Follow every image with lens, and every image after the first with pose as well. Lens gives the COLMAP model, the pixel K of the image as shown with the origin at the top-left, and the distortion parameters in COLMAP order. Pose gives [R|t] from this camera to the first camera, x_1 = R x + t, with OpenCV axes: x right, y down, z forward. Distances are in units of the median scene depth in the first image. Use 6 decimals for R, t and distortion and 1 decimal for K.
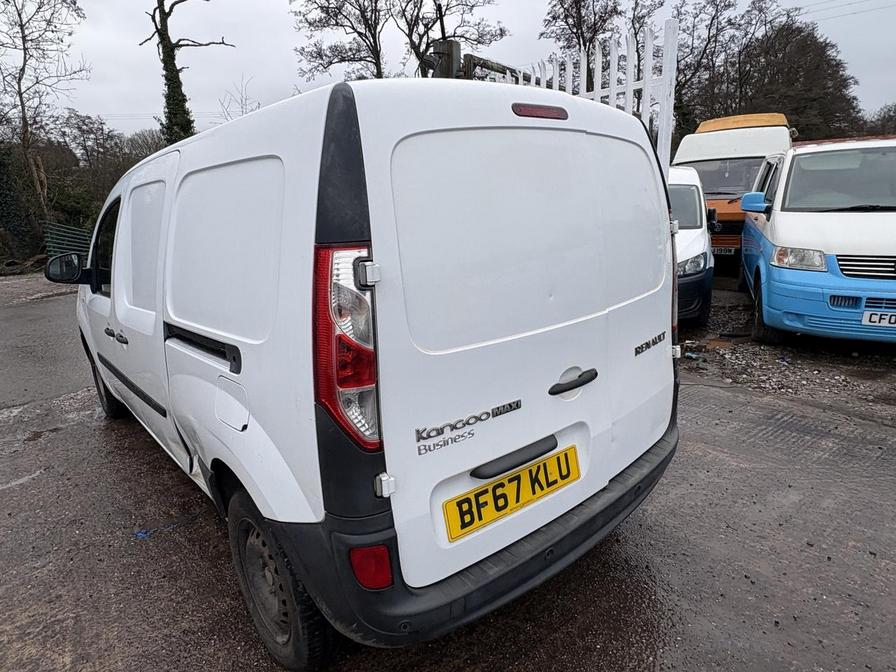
lens RADIAL K [[531.1, 0, 448.9], [0, 531.1, 332.0], [0, 0, 1]] dist [0.004436, -0.000291]
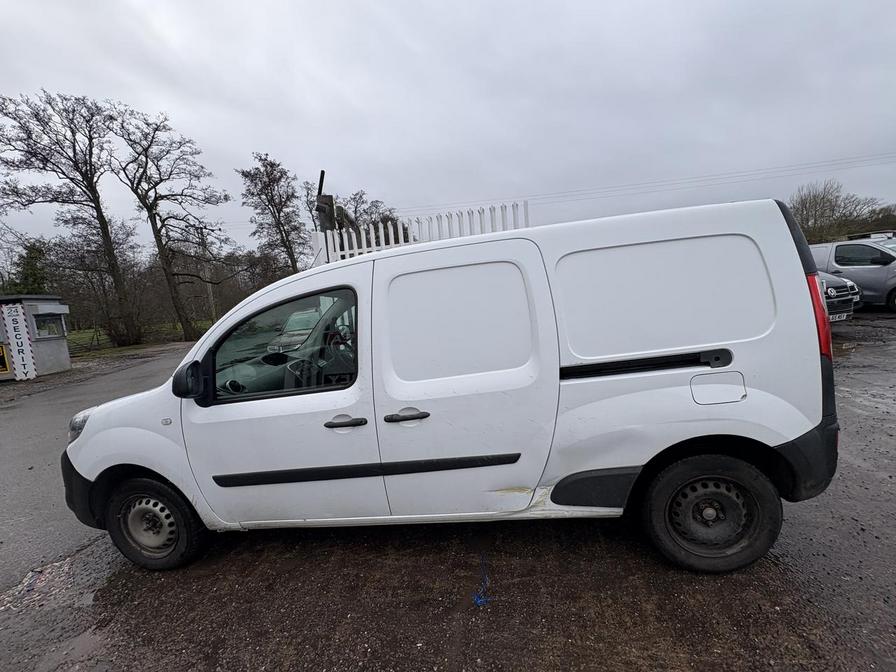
lens RADIAL K [[356.7, 0, 448.6], [0, 356.7, 333.8], [0, 0, 1]] dist [0.000858, 0.000323]
pose [[0.754184, -0.105624, 0.648113, -0.136694], [0.224461, 0.968995, -0.103278, -0.007147], [-0.617109, 0.223367, 0.754509, 0.055812]]
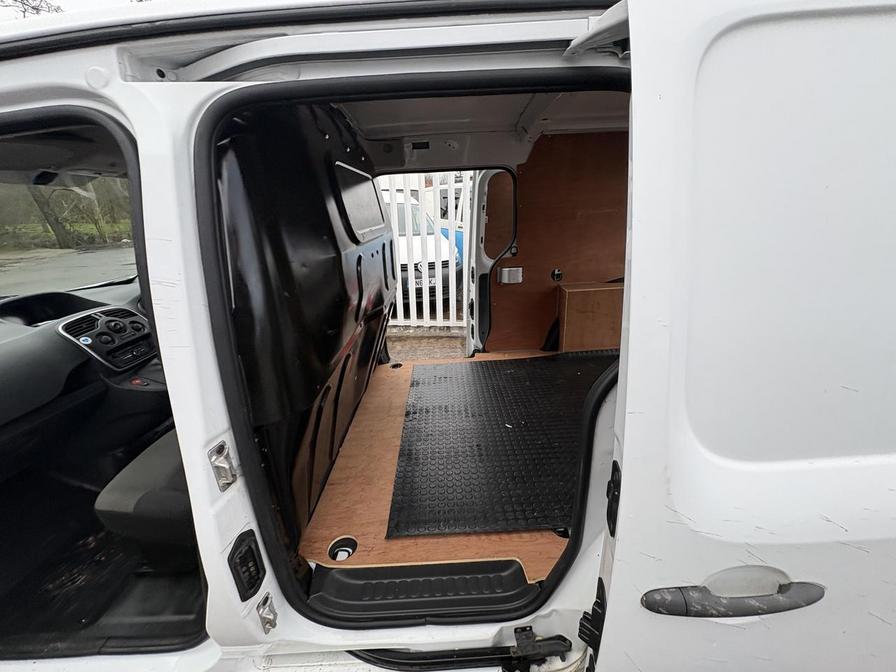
lens RADIAL K [[356.7, 0, 451.1], [0, 356.7, 338.8], [0, 0, 1]] dist [0.000858, 0.000323]
pose [[0.649989, -0.233565, 0.723161, -0.094056], [0.184046, 0.971651, 0.148398, -0.018269], [-0.737320, 0.036638, 0.674549, 0.107333]]
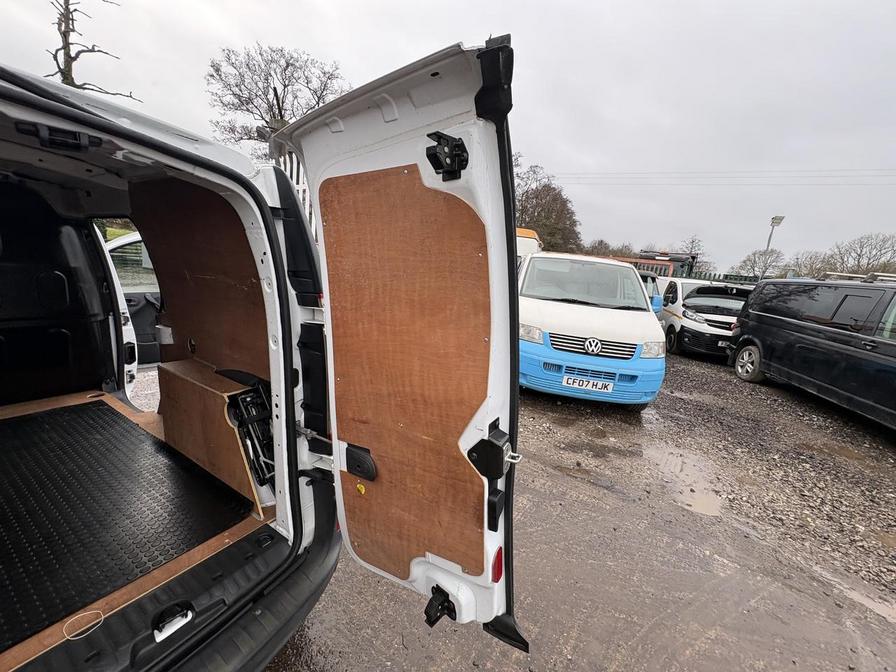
lens RADIAL K [[356.7, 0, 445.3], [0, 356.7, 335.1], [0, 0, 1]] dist [0.000858, 0.000323]
pose [[0.951669, 0.080956, 0.296263, 0.050060], [-0.067329, 0.996162, -0.055933, -0.017209], [-0.299654, 0.033282, 0.953467, 0.050753]]
